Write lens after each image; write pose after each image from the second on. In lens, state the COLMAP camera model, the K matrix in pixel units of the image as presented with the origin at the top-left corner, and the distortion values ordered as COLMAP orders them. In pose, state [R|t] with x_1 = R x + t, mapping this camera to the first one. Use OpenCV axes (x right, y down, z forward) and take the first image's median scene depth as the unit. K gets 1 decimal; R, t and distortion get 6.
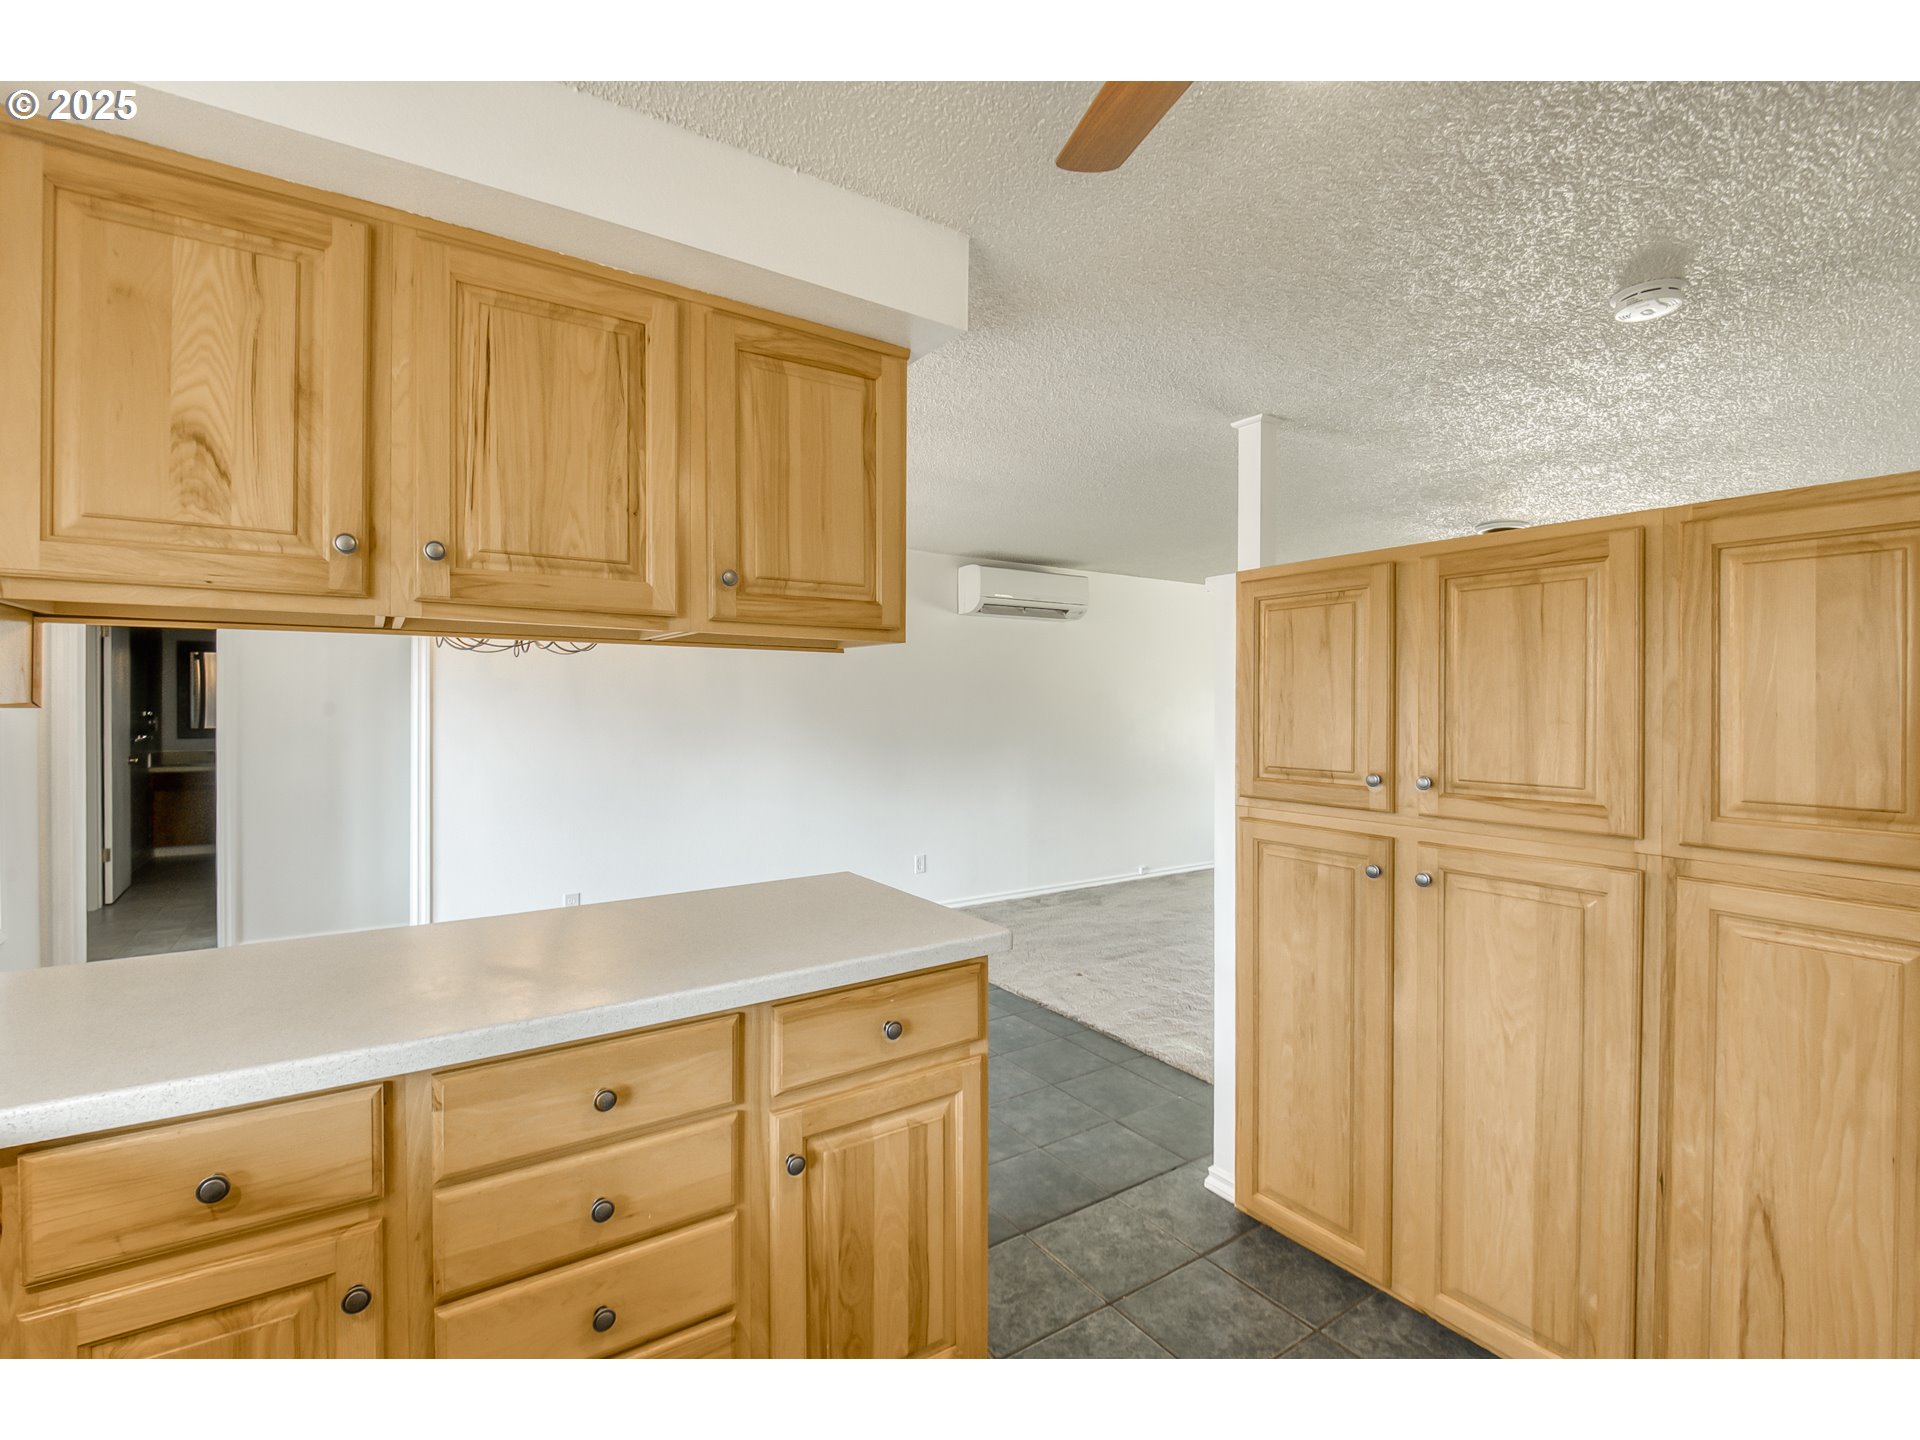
lens RADIAL K [[863.3, 0, 966.5], [0, 863.3, 711.8], [0, 0, 1]] dist [-0.021937, -0.000228]
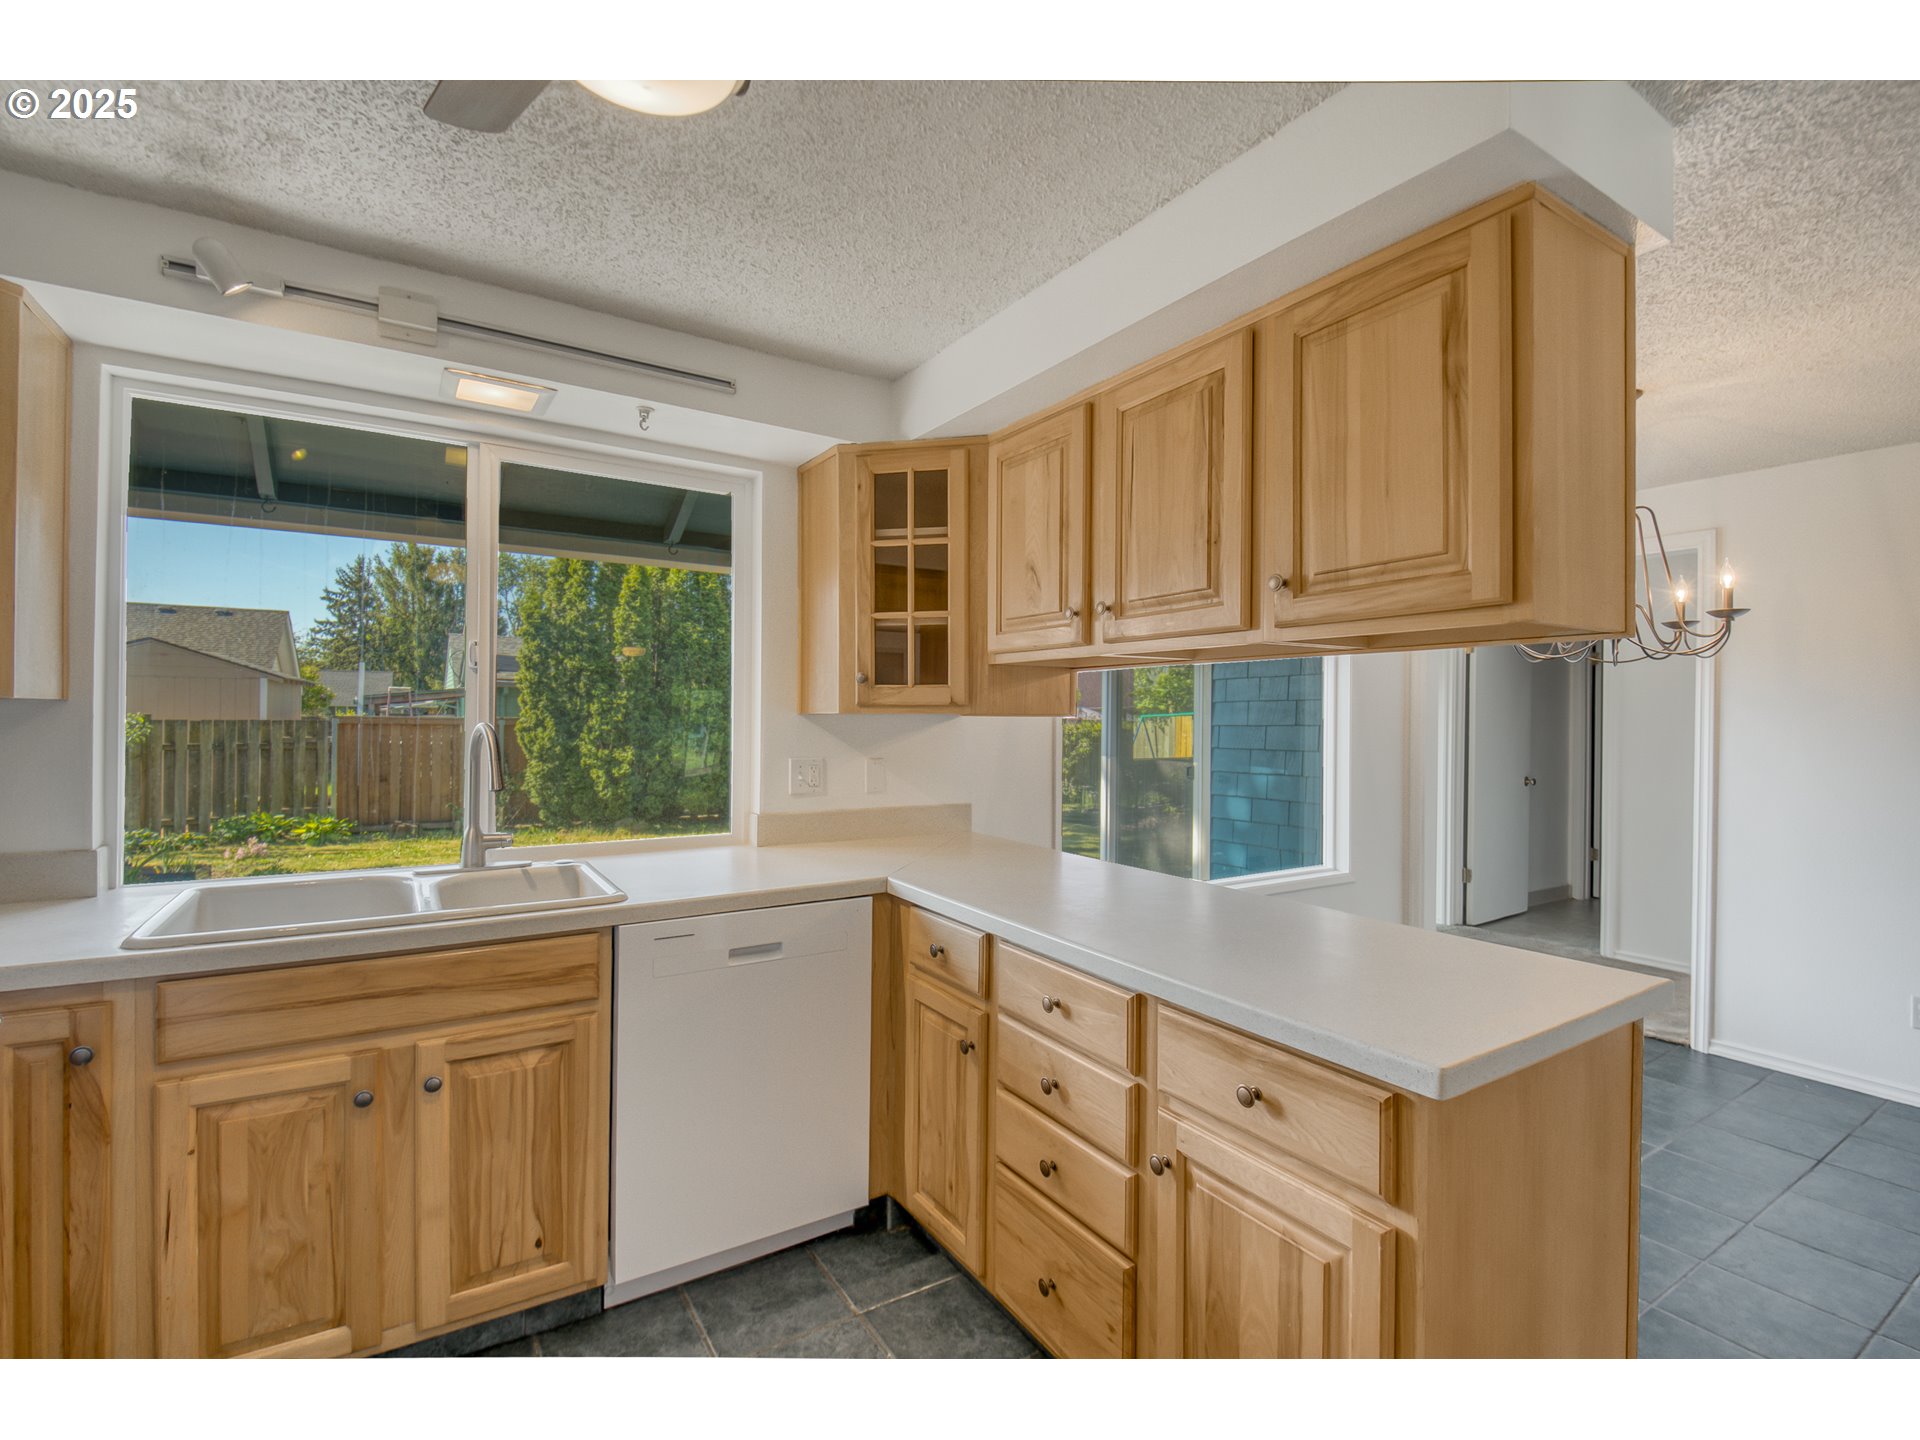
lens RADIAL K [[879.1, 0, 960.0], [0, 879.1, 720.0], [0, 0, 1]] dist [0.002113, -0.010985]
pose [[-0.048516, 0.000142, -0.998822, 0.888333], [-0.015972, 0.999872, 0.000918, 0.004435], [0.998695, 0.015997, -0.048508, 0.839977]]
